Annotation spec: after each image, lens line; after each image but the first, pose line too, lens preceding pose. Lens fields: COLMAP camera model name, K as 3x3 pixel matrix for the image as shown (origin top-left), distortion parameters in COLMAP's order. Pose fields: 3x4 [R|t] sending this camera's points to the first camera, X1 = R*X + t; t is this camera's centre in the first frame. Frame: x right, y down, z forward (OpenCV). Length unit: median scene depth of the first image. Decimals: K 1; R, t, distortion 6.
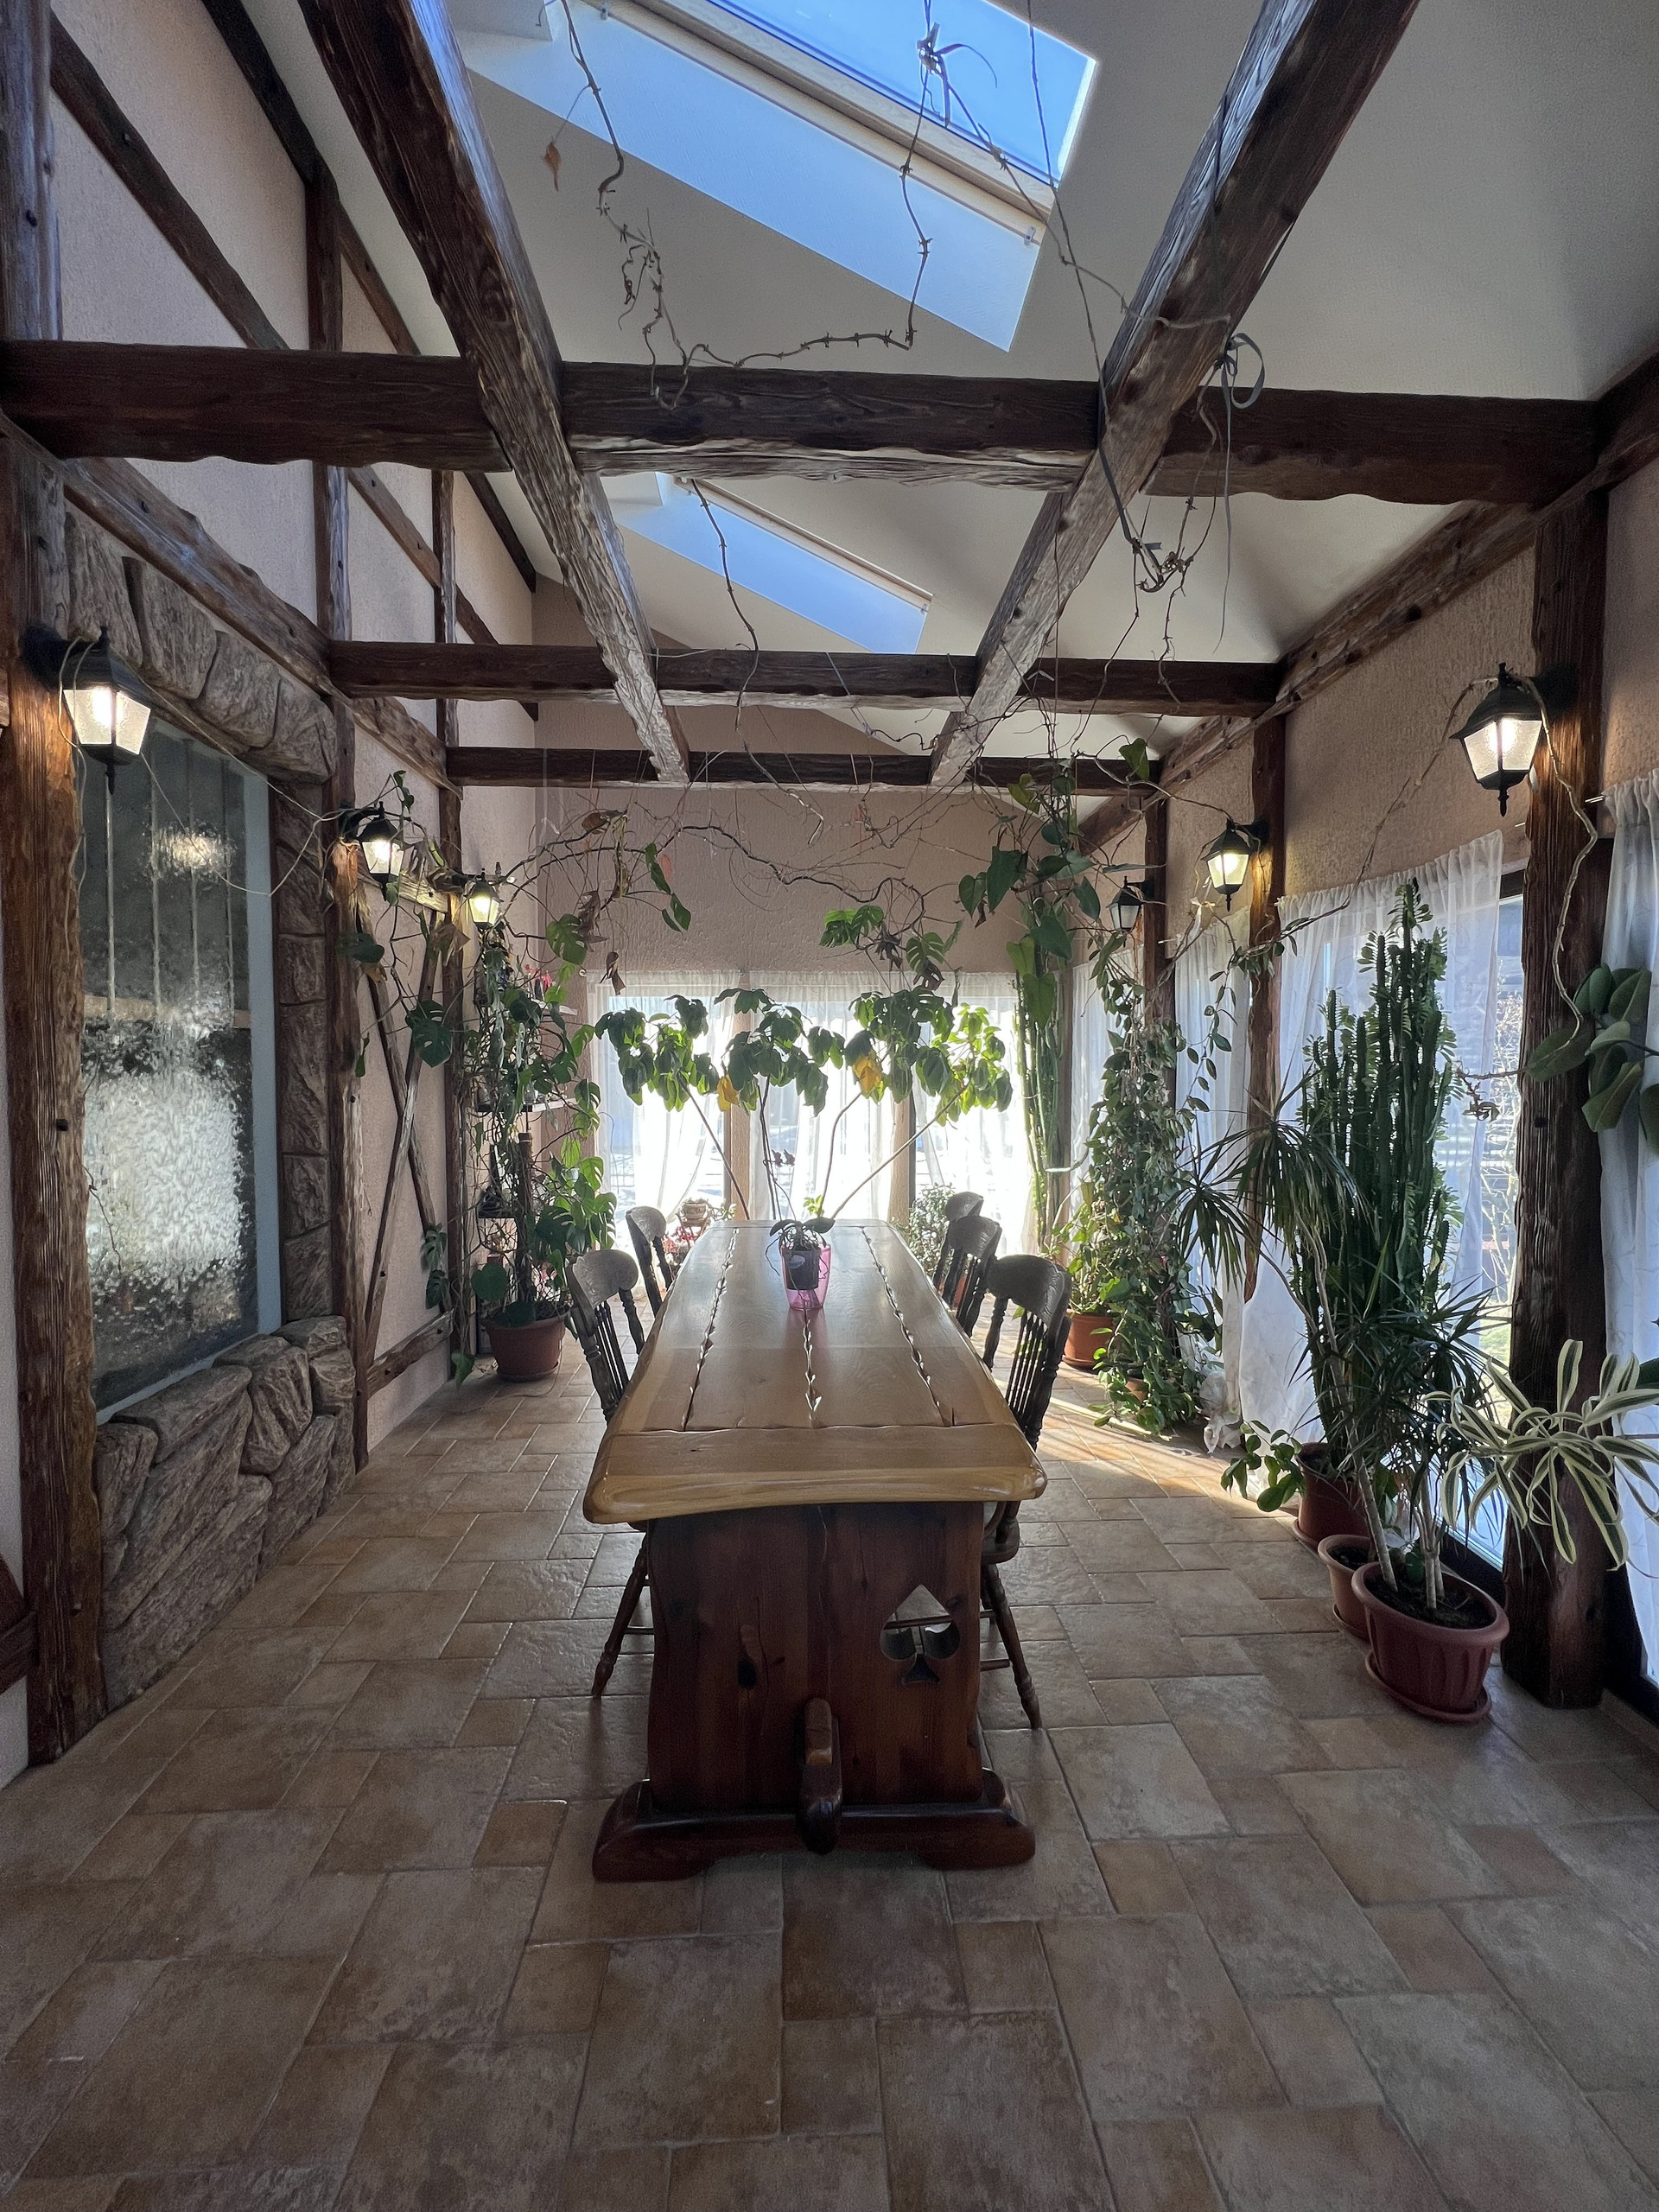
lens RADIAL K [[875.8, 0, 833.7], [0, 875.8, 1103.2], [0, 0, 1]] dist [0.000051, -0.000724]
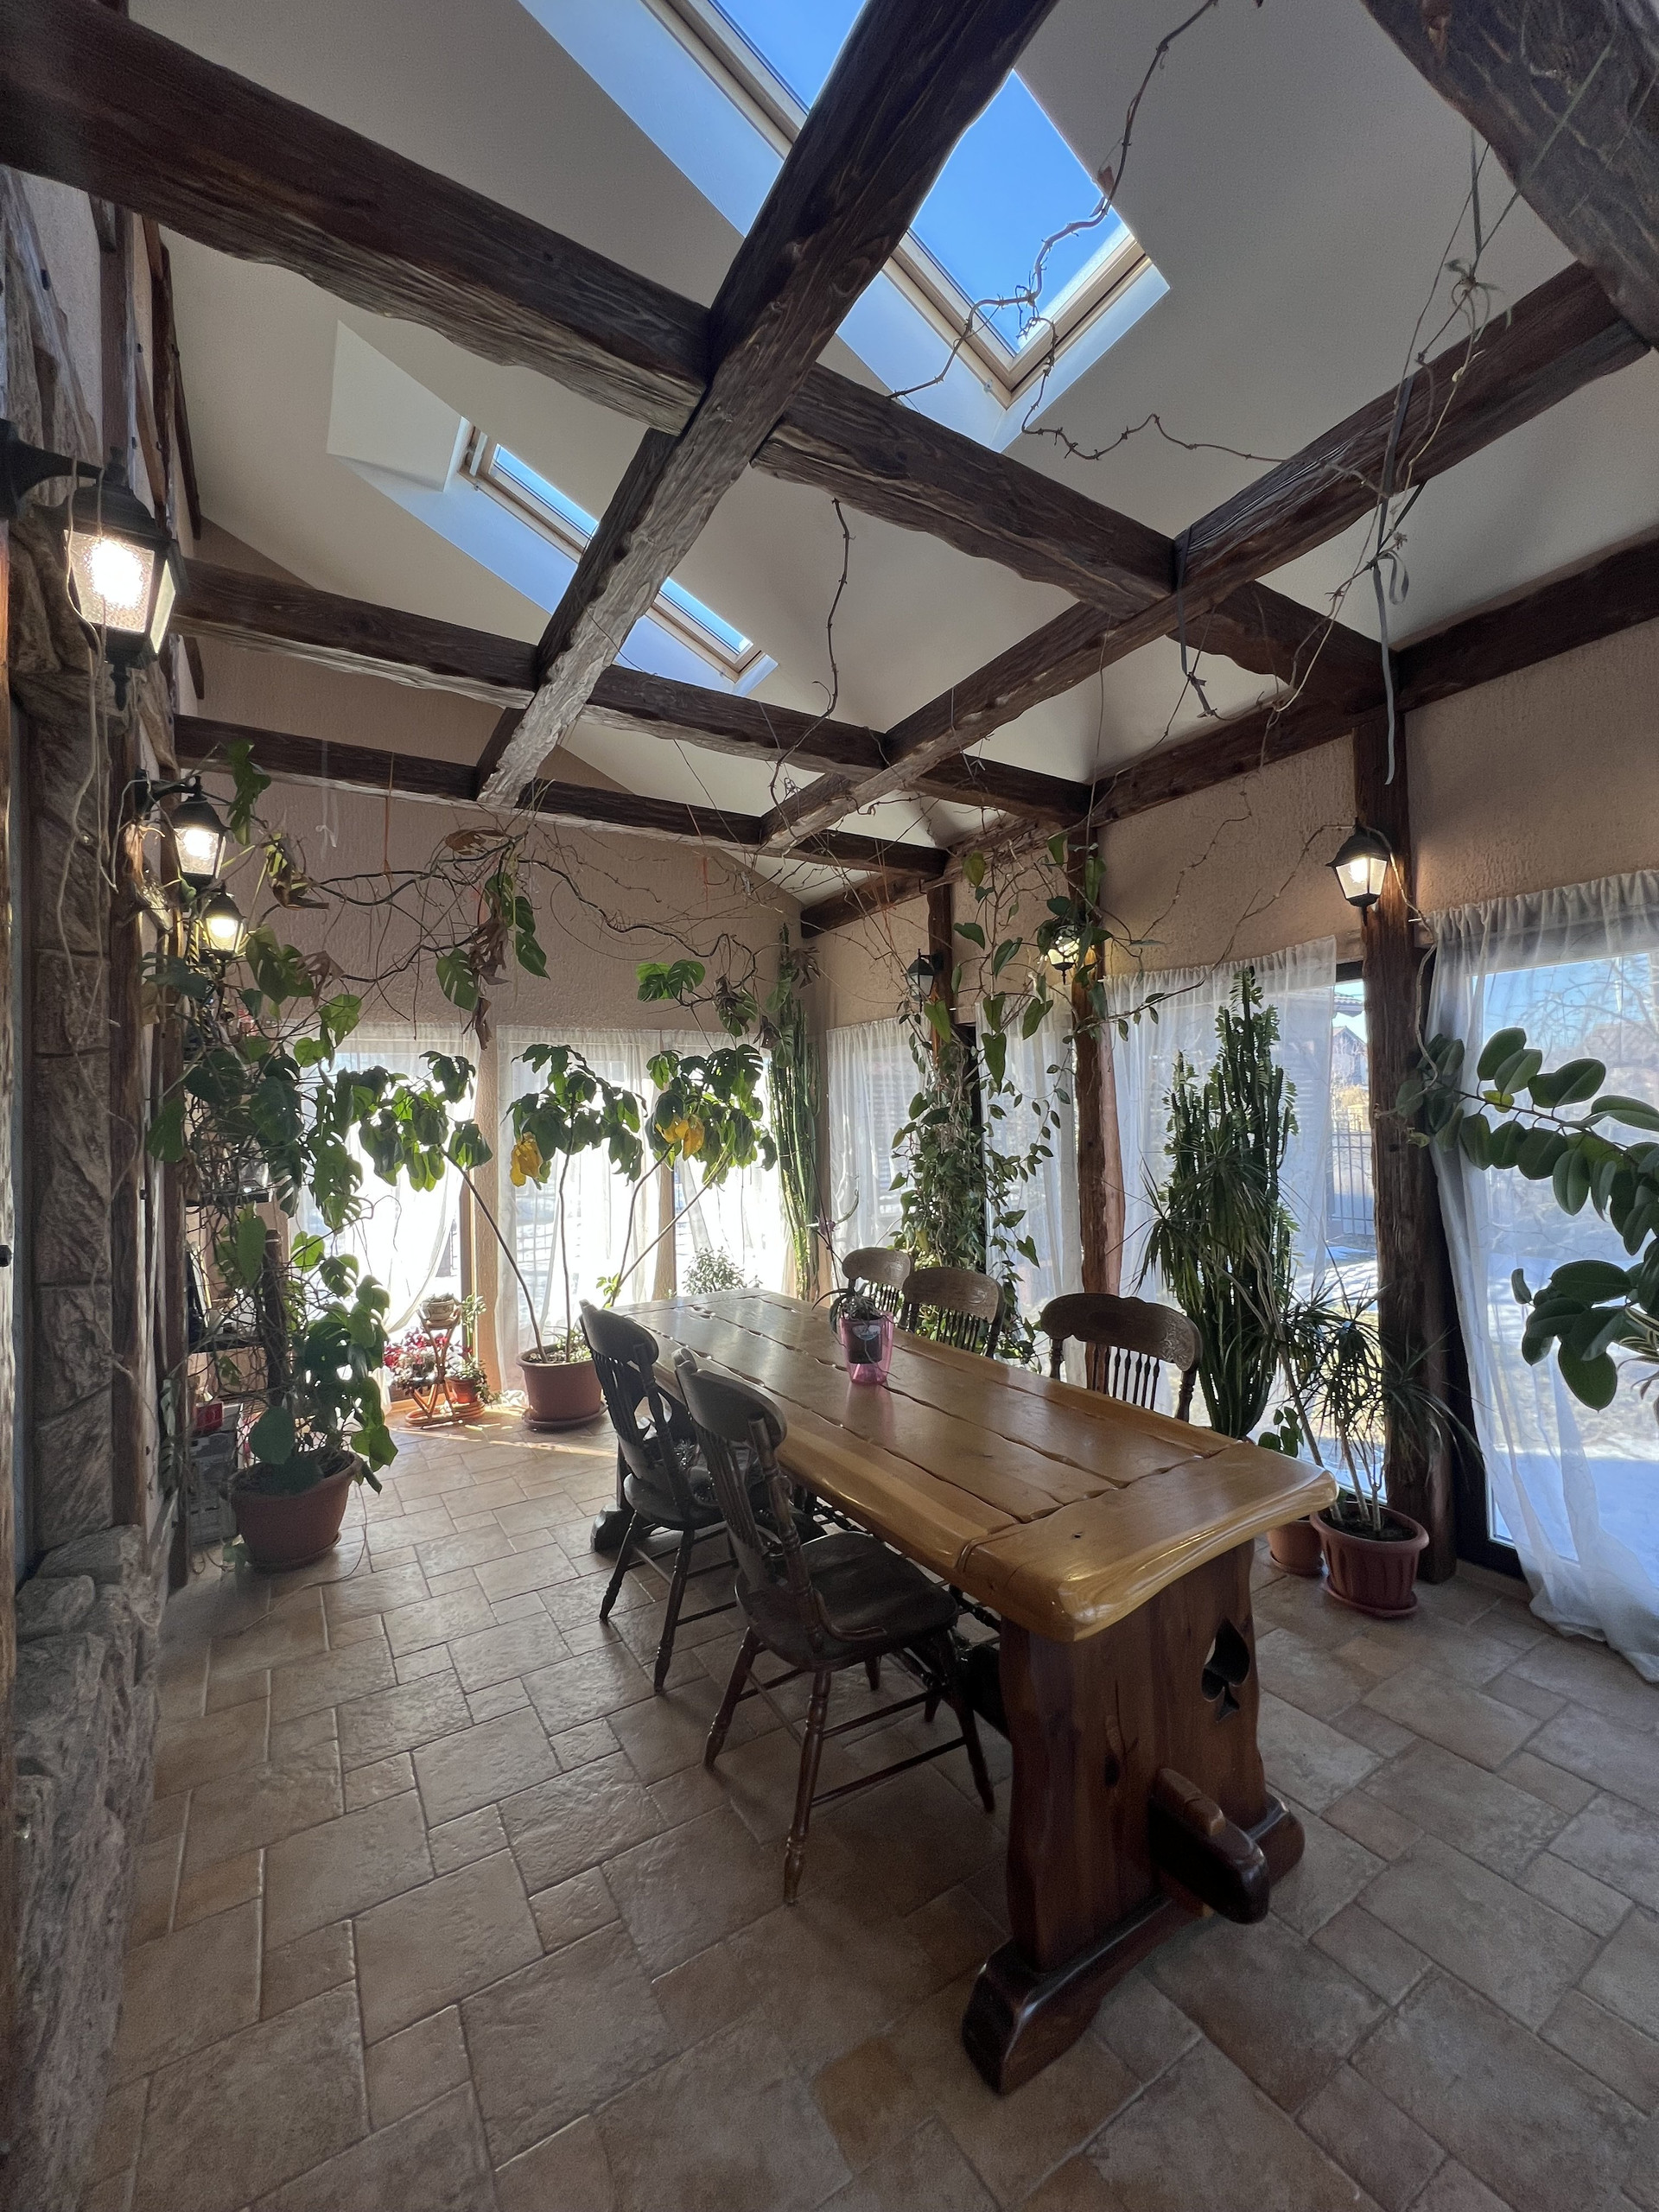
lens RADIAL K [[875.8, 0, 827.4], [0, 875.8, 1103.9], [0, 0, 1]] dist [0.000051, -0.000724]
pose [[0.875495, -0.016921, 0.482931, -0.428814], [0.051452, 0.996970, -0.058343, -0.008130], [-0.480481, 0.075927, 0.873712, 0.149920]]
